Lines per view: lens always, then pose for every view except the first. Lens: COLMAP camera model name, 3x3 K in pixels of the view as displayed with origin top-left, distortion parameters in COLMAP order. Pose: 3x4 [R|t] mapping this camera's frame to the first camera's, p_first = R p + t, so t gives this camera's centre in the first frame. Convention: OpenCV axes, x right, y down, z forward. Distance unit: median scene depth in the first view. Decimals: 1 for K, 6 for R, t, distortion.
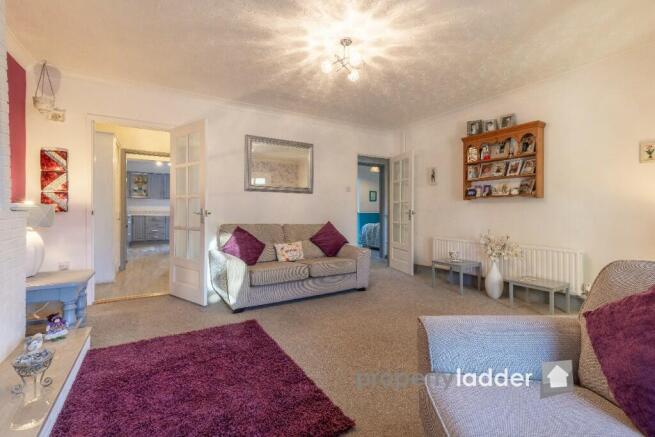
lens RADIAL K [[295.0, 0, 327.1], [0, 295.0, 215.8], [0, 0, 1]] dist [0.001682, -0.000059]
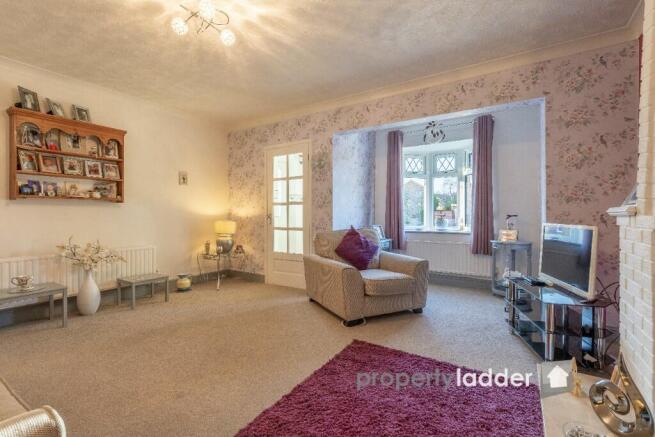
lens RADIAL K [[295.0, 0, 327.1], [0, 295.0, 215.8], [0, 0, 1]] dist [0.001682, -0.000059]
pose [[-0.433014, -0.009173, 0.901341, -0.520439], [0.004485, 0.999914, 0.012331, -0.023049], [-0.901376, 0.009382, -0.432935, 0.736366]]
